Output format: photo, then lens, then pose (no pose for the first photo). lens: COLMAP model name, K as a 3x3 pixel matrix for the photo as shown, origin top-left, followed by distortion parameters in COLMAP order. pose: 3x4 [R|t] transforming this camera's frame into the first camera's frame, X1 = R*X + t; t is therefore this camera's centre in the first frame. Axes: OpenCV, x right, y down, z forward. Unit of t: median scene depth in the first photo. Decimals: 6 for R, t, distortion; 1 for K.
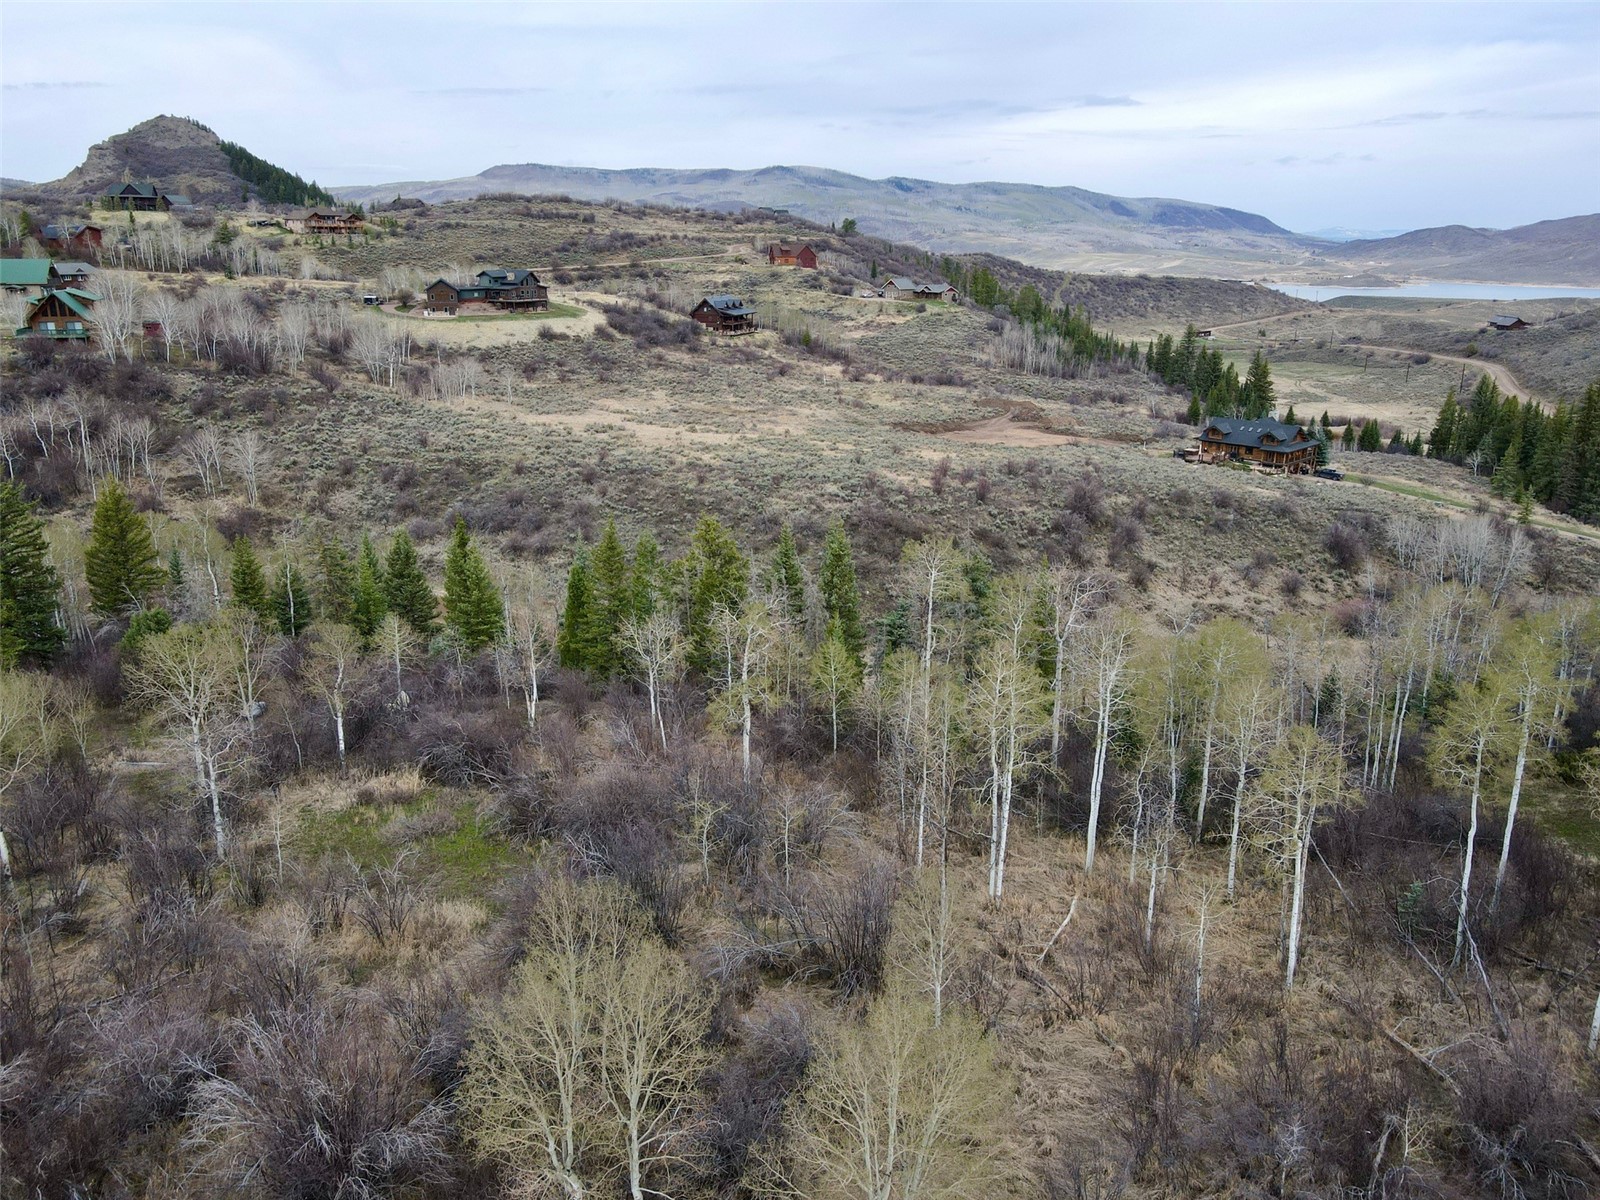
lens RADIAL K [[1186.4, 0, 796.7], [0, 1186.4, 601.5], [0, 0, 1]] dist [0.006735, 0.016054]
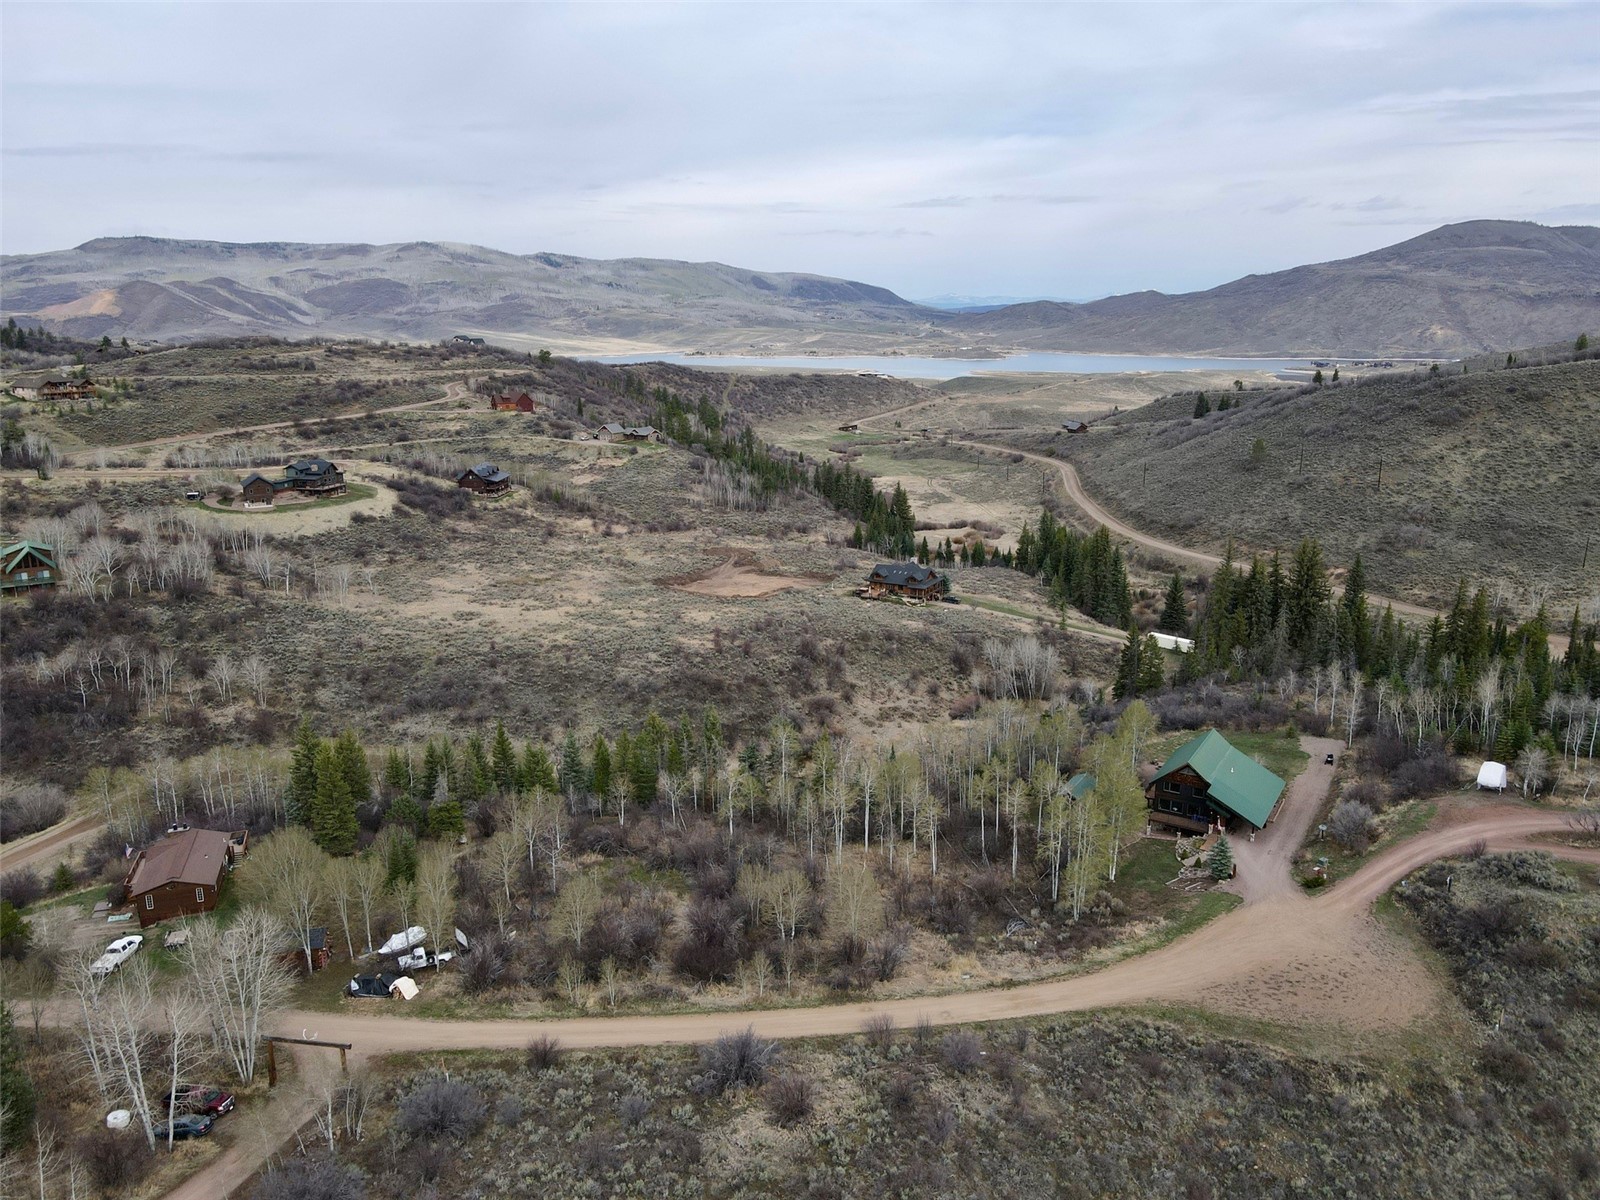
lens RADIAL K [[1186.4, 0, 804.7], [0, 1186.4, 596.6], [0, 0, 1]] dist [0.006735, 0.016054]
pose [[0.958207, -0.076907, 0.275543, -0.095260], [0.092113, 0.994834, -0.042657, -0.041288], [-0.270839, 0.066256, 0.960342, -0.259364]]
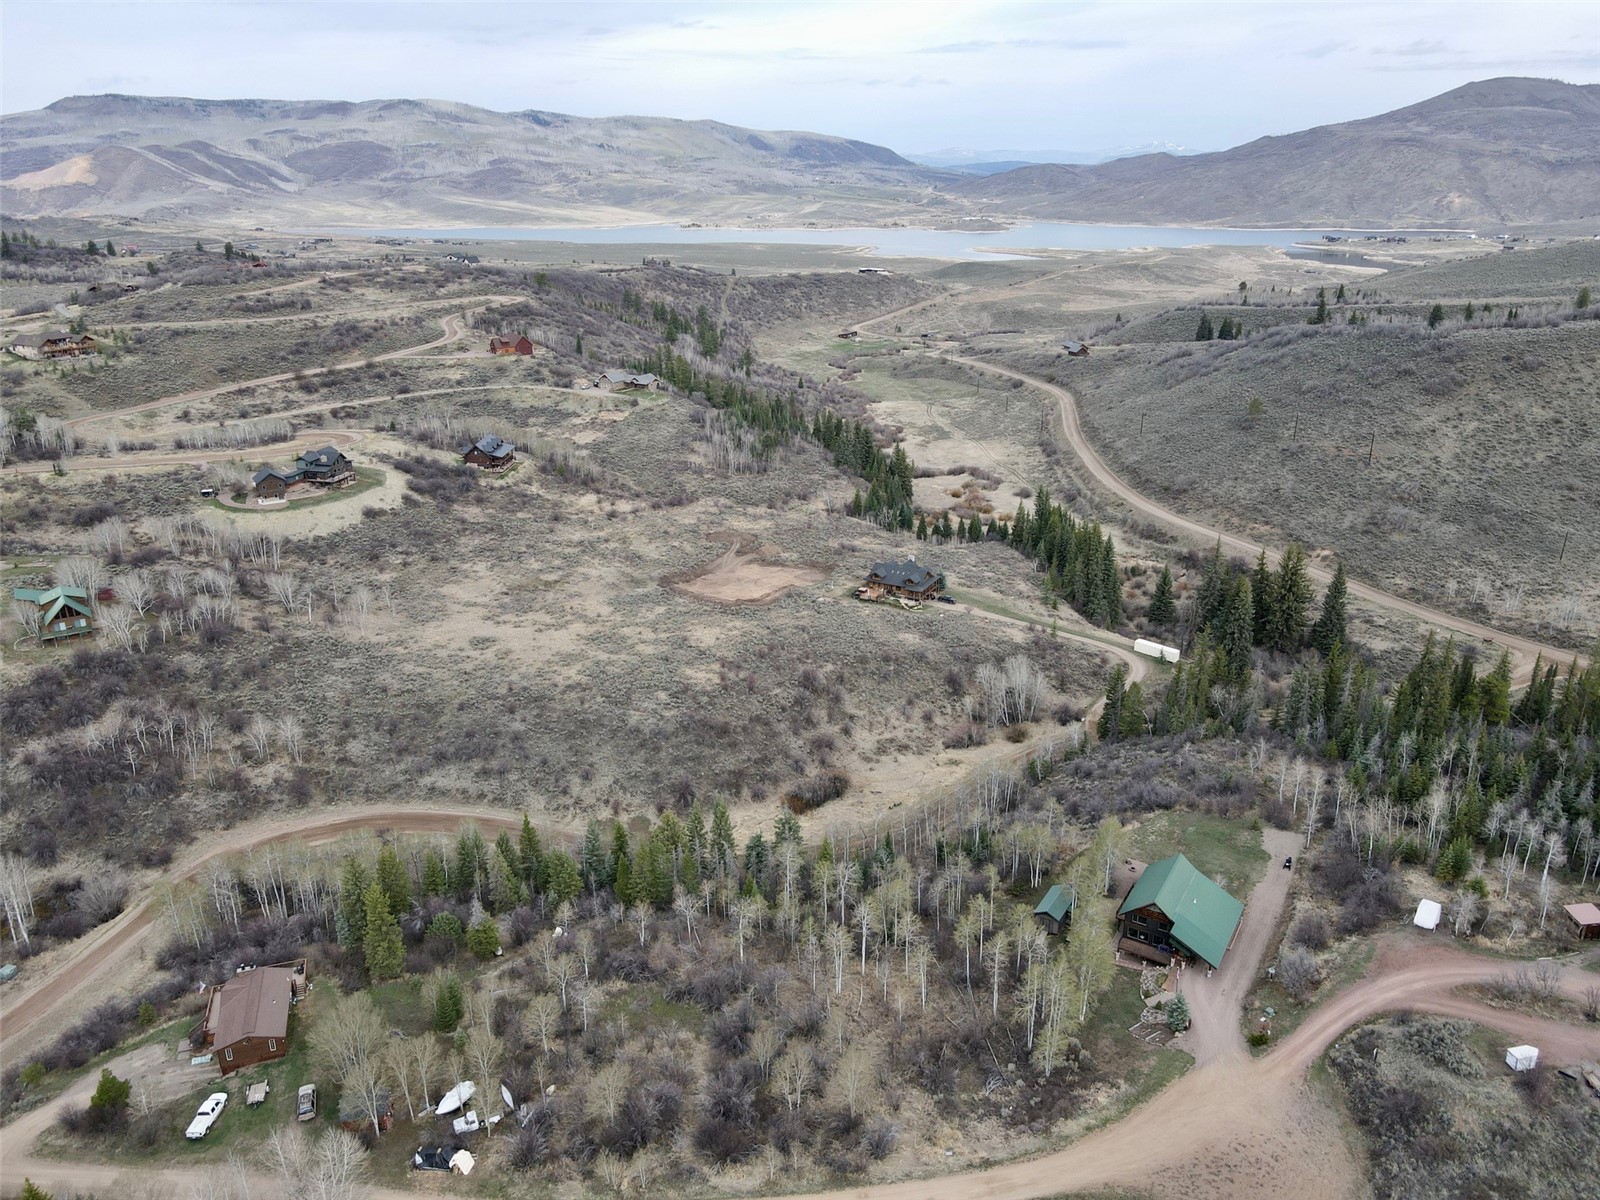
lens RADIAL K [[1186.4, 0, 804.8], [0, 1186.4, 598.8], [0, 0, 1]] dist [0.006735, 0.016054]
pose [[0.957787, -0.109890, 0.265648, -0.095561], [0.094341, 0.993030, 0.070643, -0.152725], [-0.271559, -0.042599, 0.961479, -0.293635]]
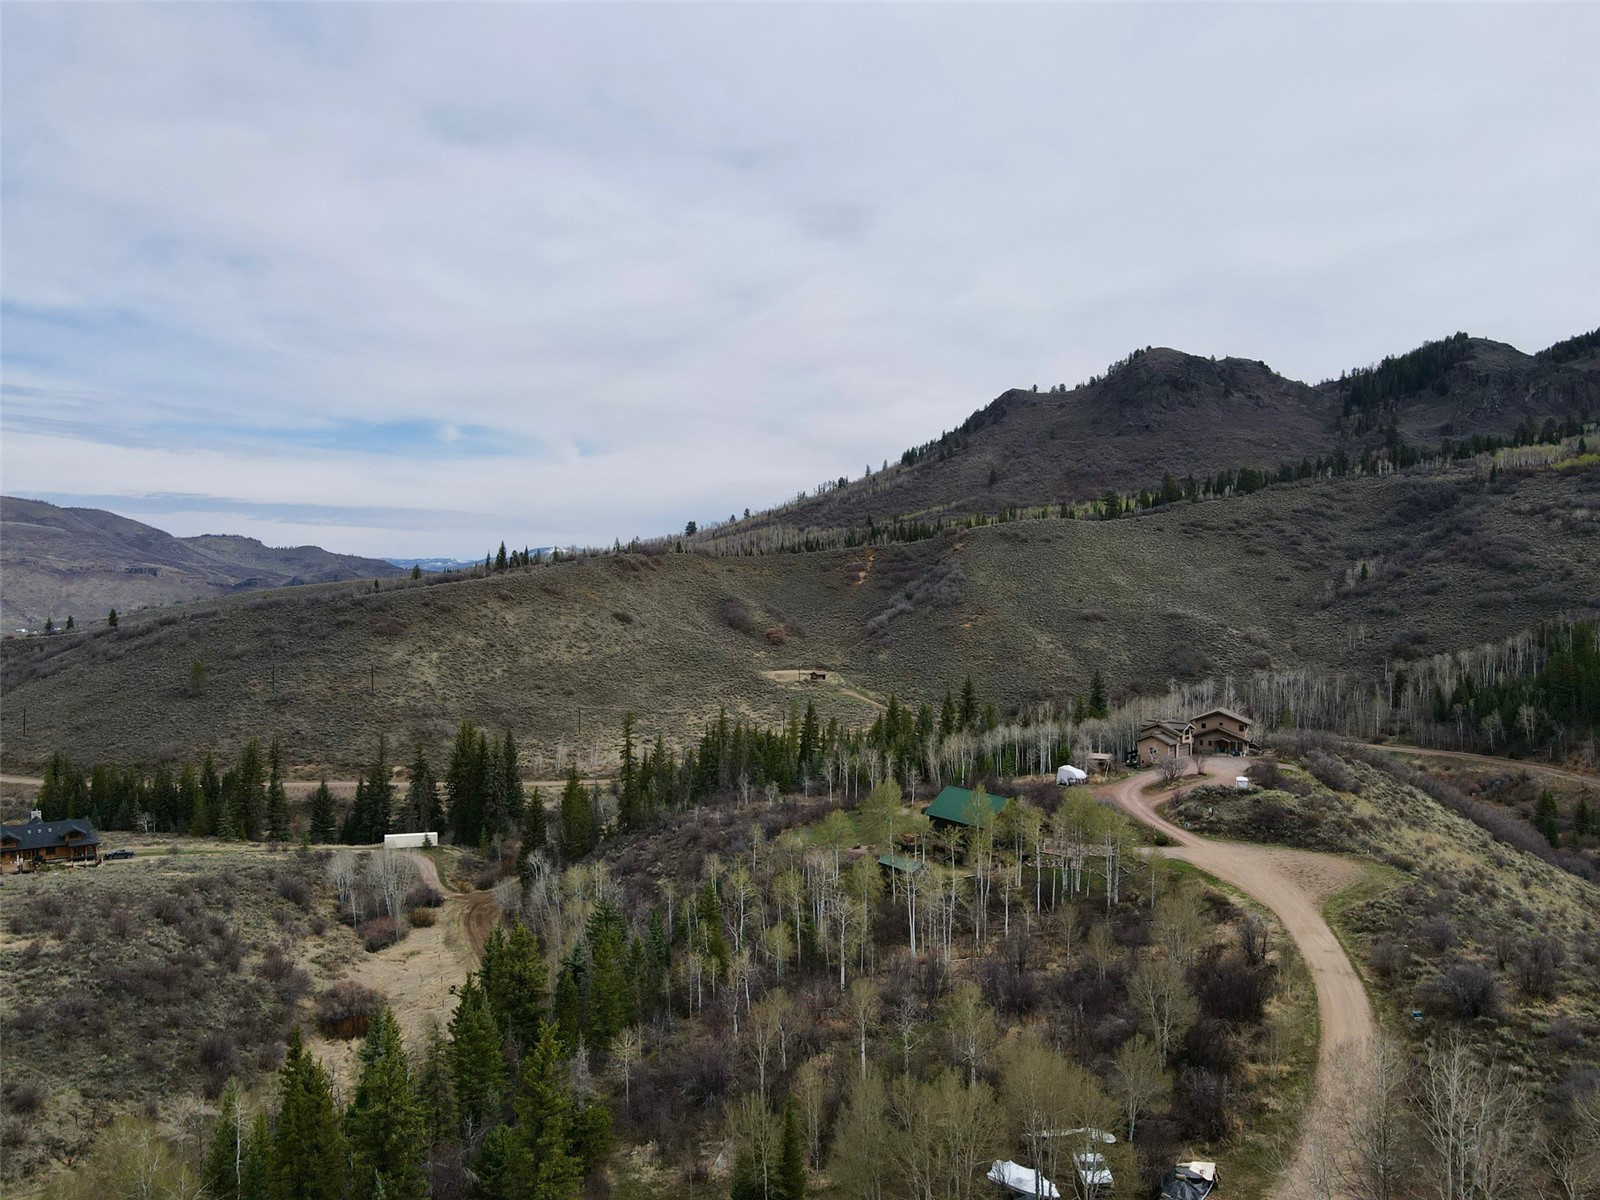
lens RADIAL K [[1186.4, 0, 799.4], [0, 1186.4, 599.9], [0, 0, 1]] dist [0.006735, 0.016054]
pose [[0.158857, -0.011918, 0.987230, -0.355311], [0.280091, 0.959389, -0.033488, -0.076948], [-0.946738, 0.281834, 0.155744, 0.099406]]
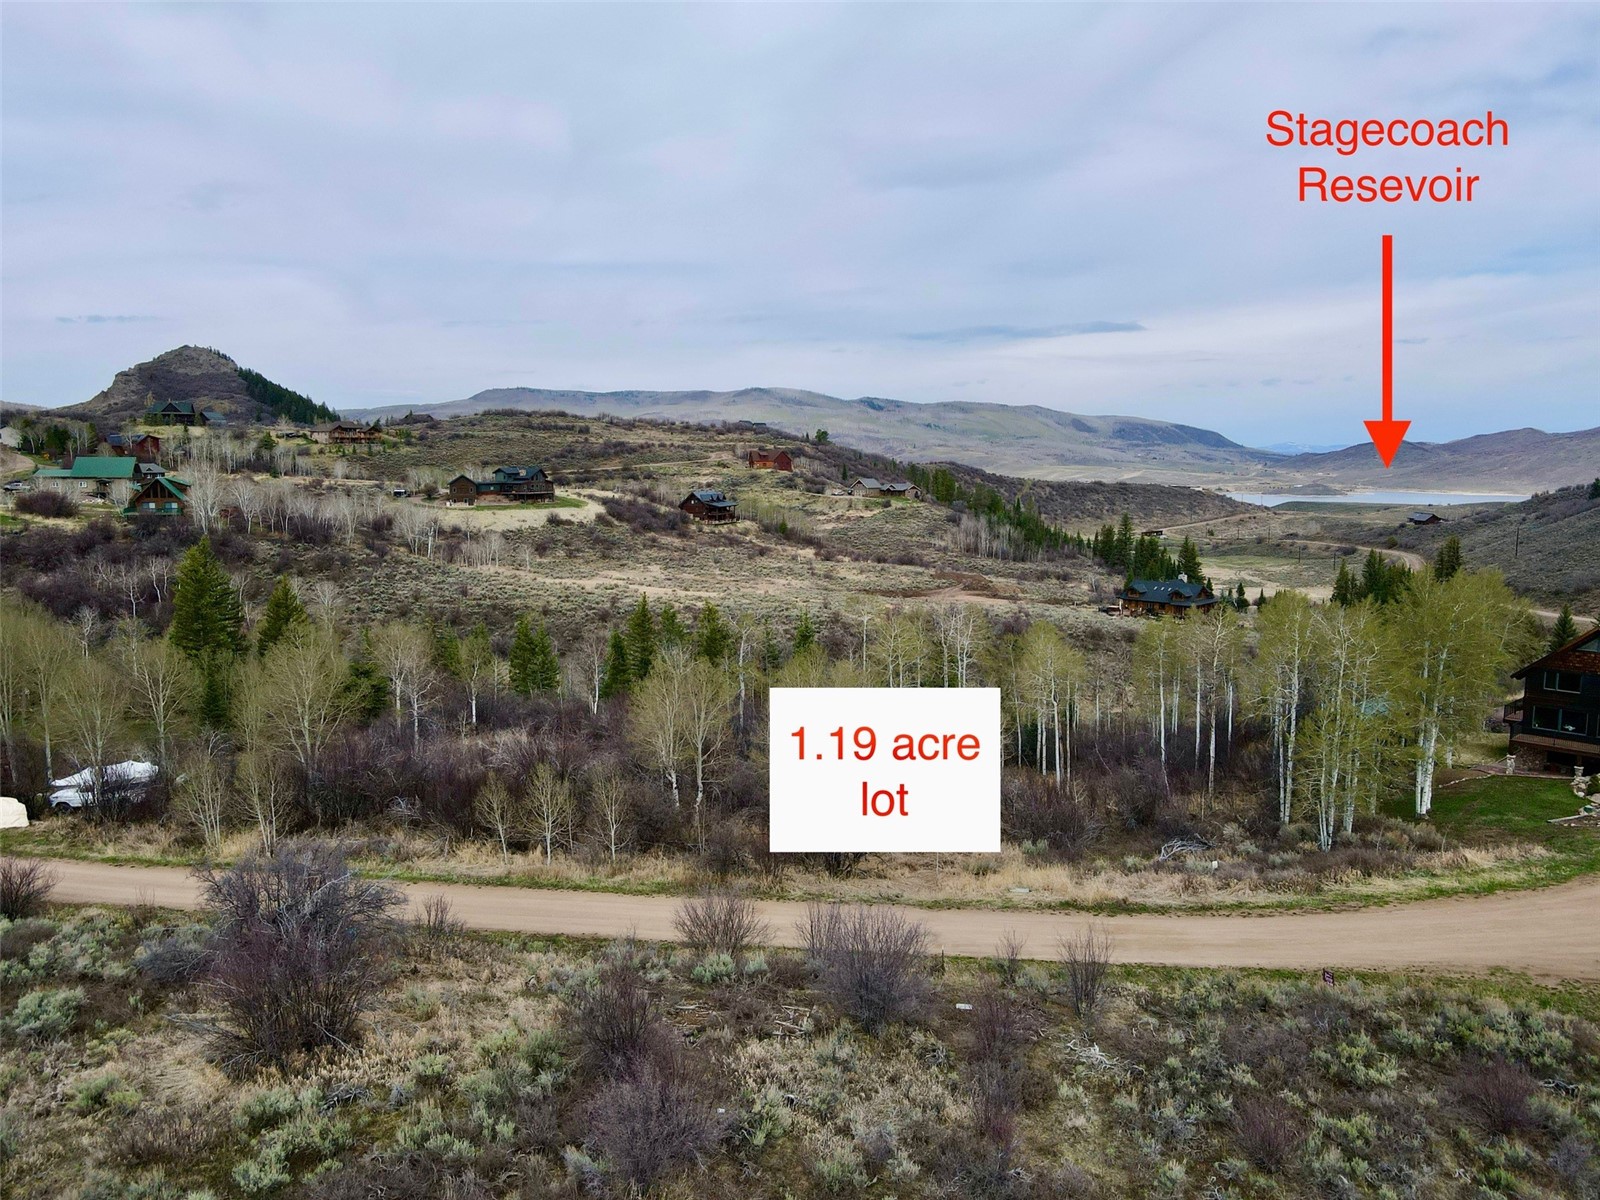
lens RADIAL K [[1186.4, 0, 795.9], [0, 1186.4, 598.1], [0, 0, 1]] dist [0.006735, 0.016054]
pose [[0.999815, -0.008133, 0.017451, 0.000364], [0.011073, 0.984401, -0.175590, 0.043147], [-0.015751, 0.175750, 0.984309, -0.094835]]
